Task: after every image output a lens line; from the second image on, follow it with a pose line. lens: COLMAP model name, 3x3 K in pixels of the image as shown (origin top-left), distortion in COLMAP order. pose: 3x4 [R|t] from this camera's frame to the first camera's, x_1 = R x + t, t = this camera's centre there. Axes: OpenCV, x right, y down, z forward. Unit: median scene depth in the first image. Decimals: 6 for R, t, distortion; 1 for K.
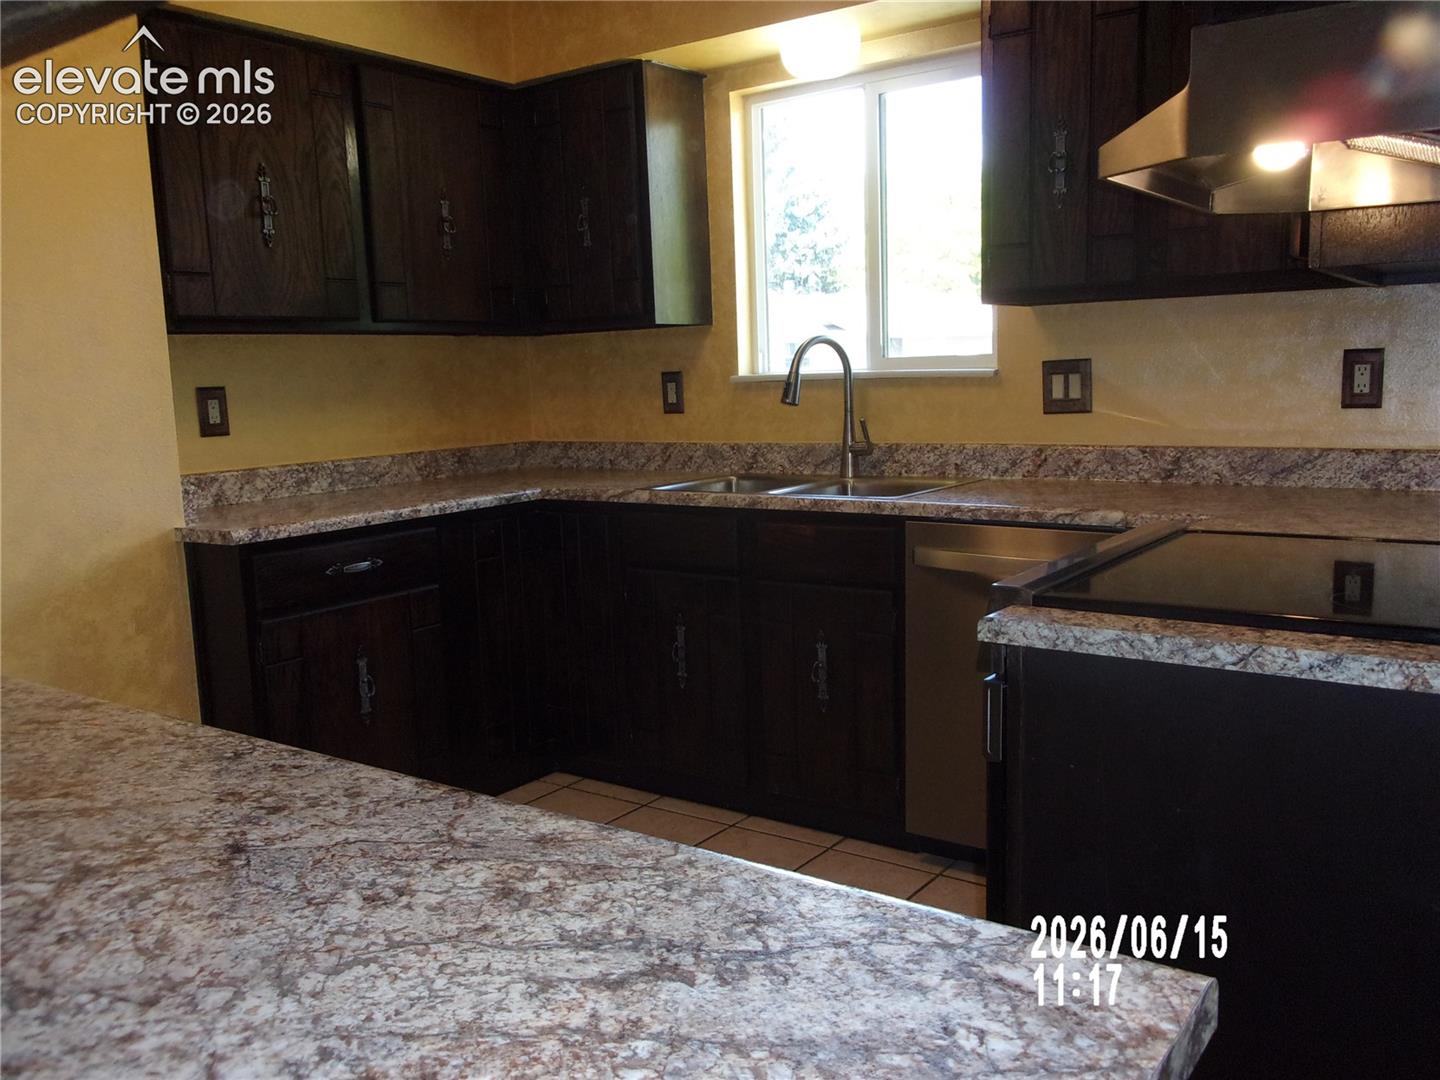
lens RADIAL K [[1194.7, 0, 724.7], [0, 1194.7, 543.8], [0, 0, 1]] dist [0.009529, -0.002888]
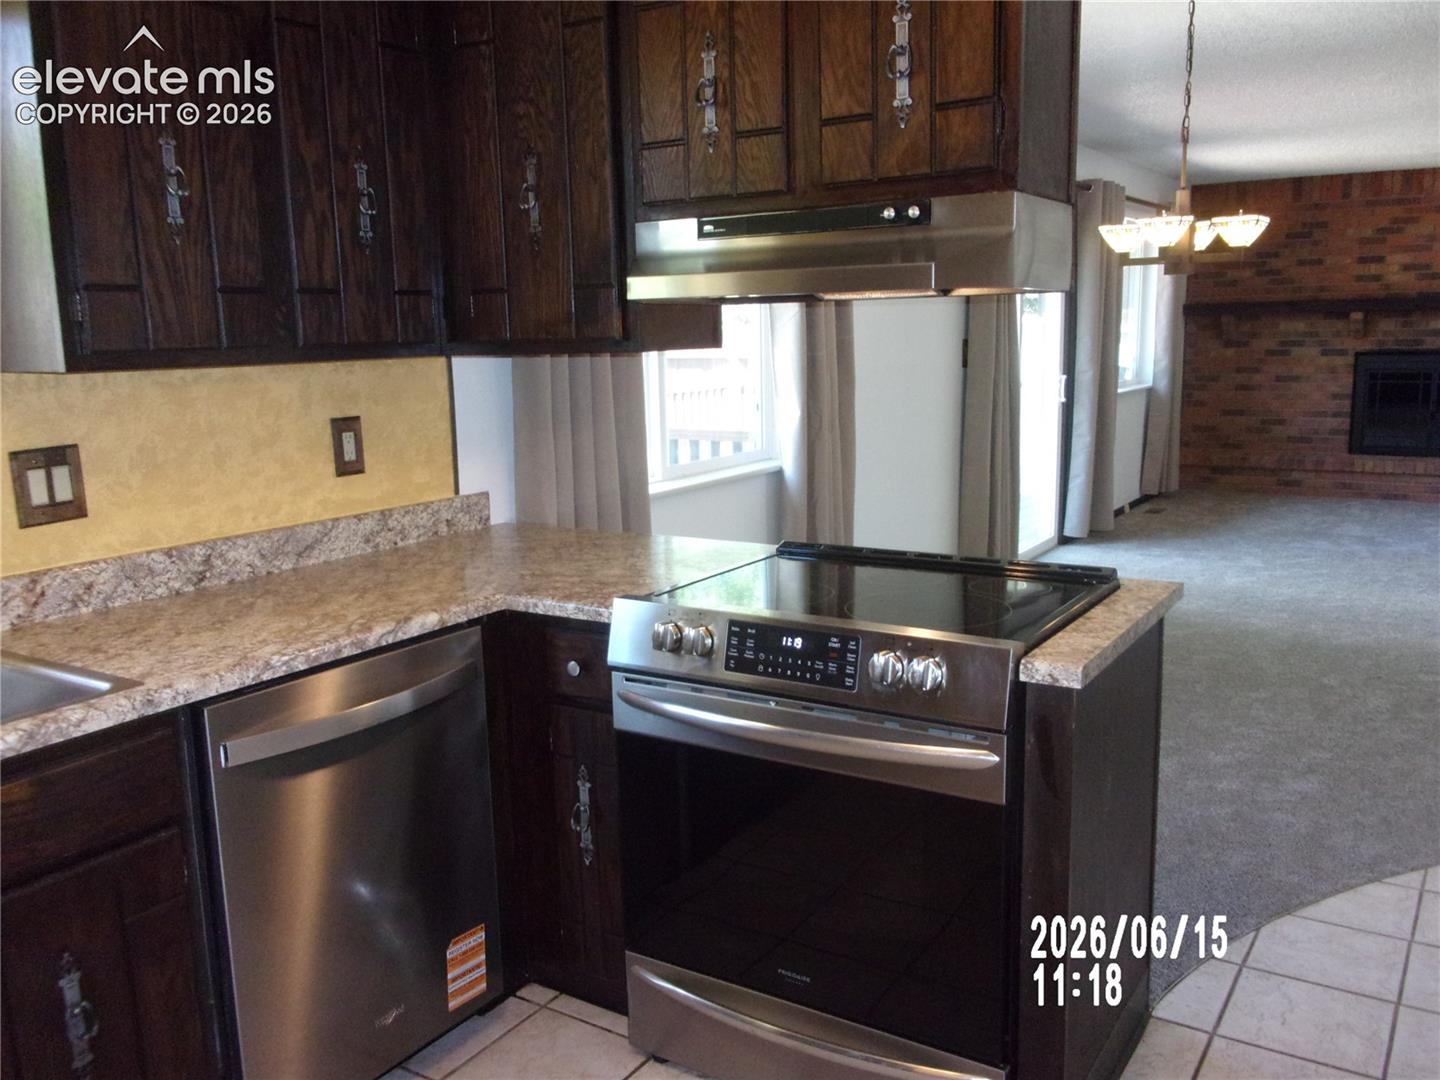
lens RADIAL K [[1194.7, 0, 724.7], [0, 1194.7, 543.8], [0, 0, 1]] dist [0.009529, -0.002888]
pose [[-0.052628, -0.076468, 0.995682, -0.488079], [0.268996, 0.959124, 0.087878, -0.059675], [-0.961702, 0.272459, -0.029907, 0.721180]]
